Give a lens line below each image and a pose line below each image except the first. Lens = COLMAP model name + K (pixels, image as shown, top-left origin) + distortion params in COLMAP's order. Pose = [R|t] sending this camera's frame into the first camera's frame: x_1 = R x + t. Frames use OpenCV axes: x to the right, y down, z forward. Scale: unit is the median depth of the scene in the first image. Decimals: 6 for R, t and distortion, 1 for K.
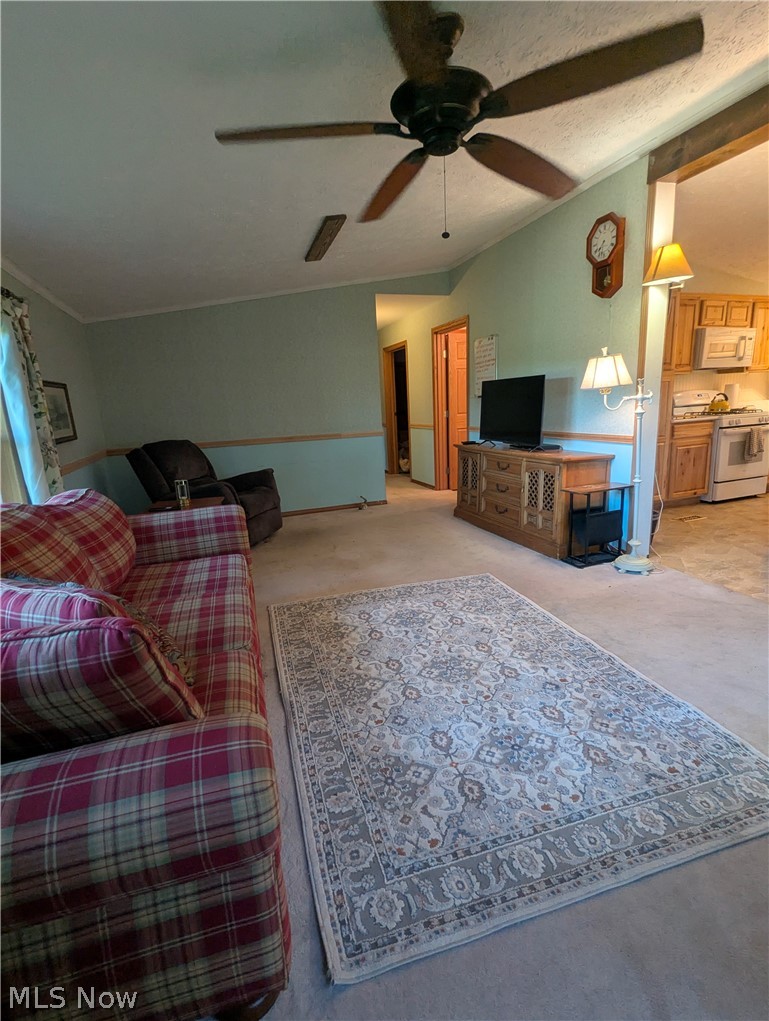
lens RADIAL K [[483.8, 0, 378.8], [0, 483.8, 504.7], [0, 0, 1]] dist [-0.001254, 0.000837]
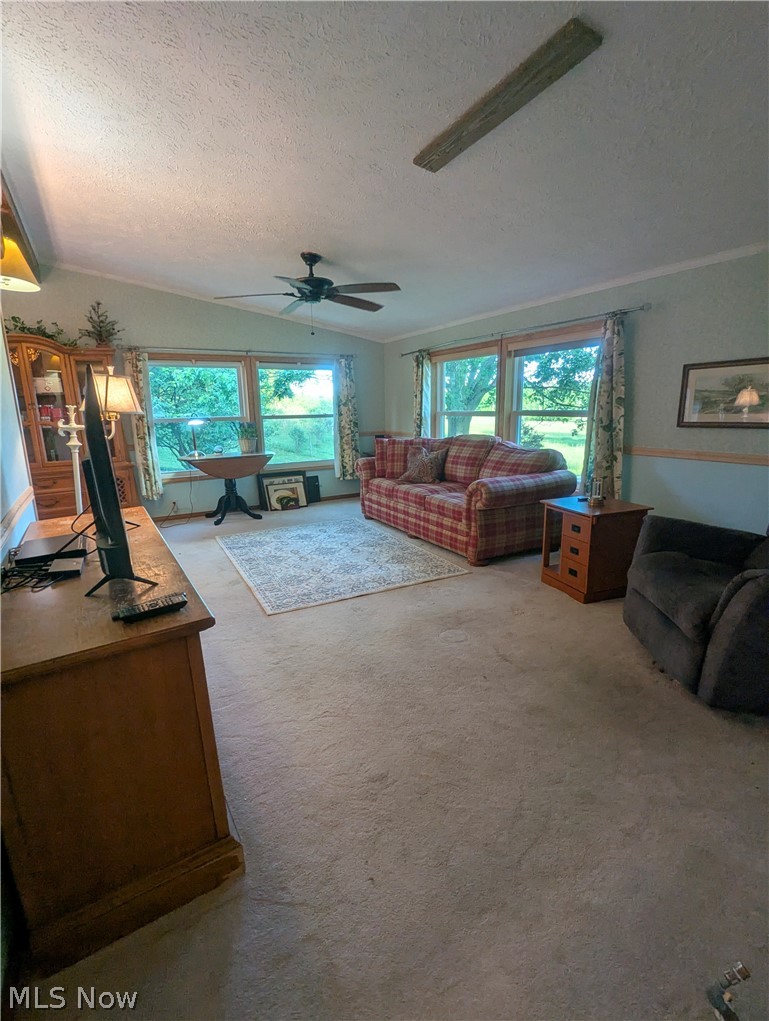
lens RADIAL K [[483.8, 0, 385.7], [0, 483.8, 504.8], [0, 0, 1]] dist [-0.001254, 0.000837]
pose [[-0.976734, 0.112402, -0.182637, 0.187648], [0.028132, 0.911435, 0.410481, -0.464743], [0.212601, 0.395793, -0.893392, 2.079016]]
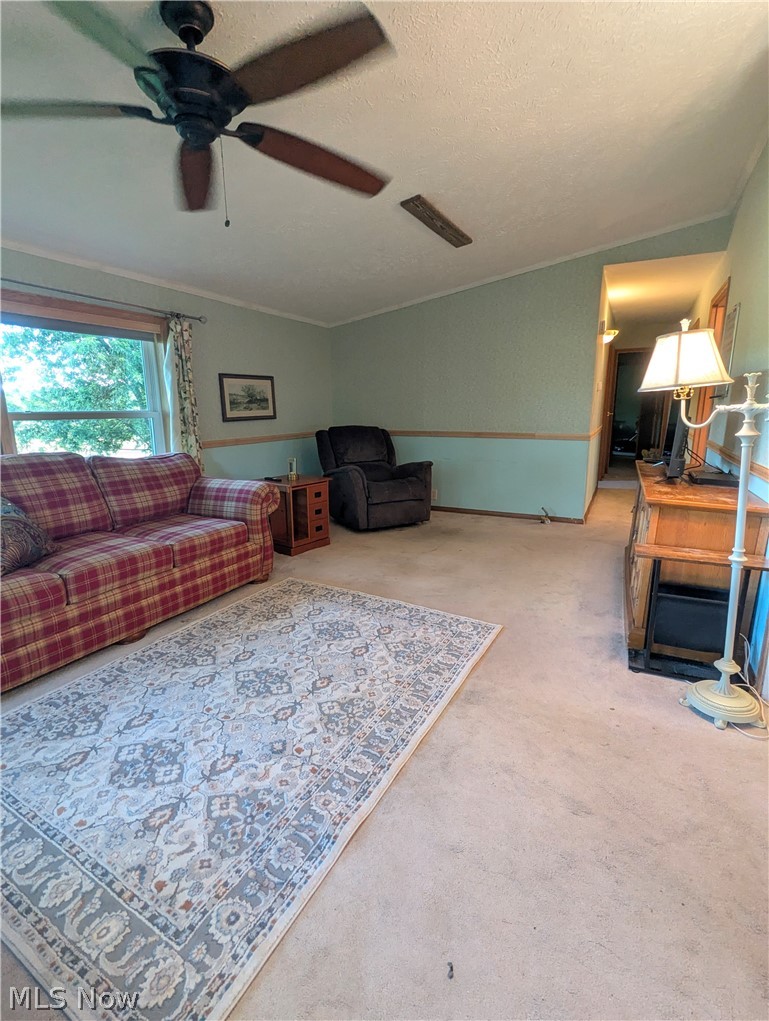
lens RADIAL K [[483.8, 0, 383.3], [0, 483.8, 504.0], [0, 0, 1]] dist [-0.001254, 0.000837]
pose [[0.697451, 0.187157, -0.691761, 0.704287], [-0.174905, 0.980559, 0.088949, -0.100417], [0.694960, 0.058955, 0.716627, 0.361922]]
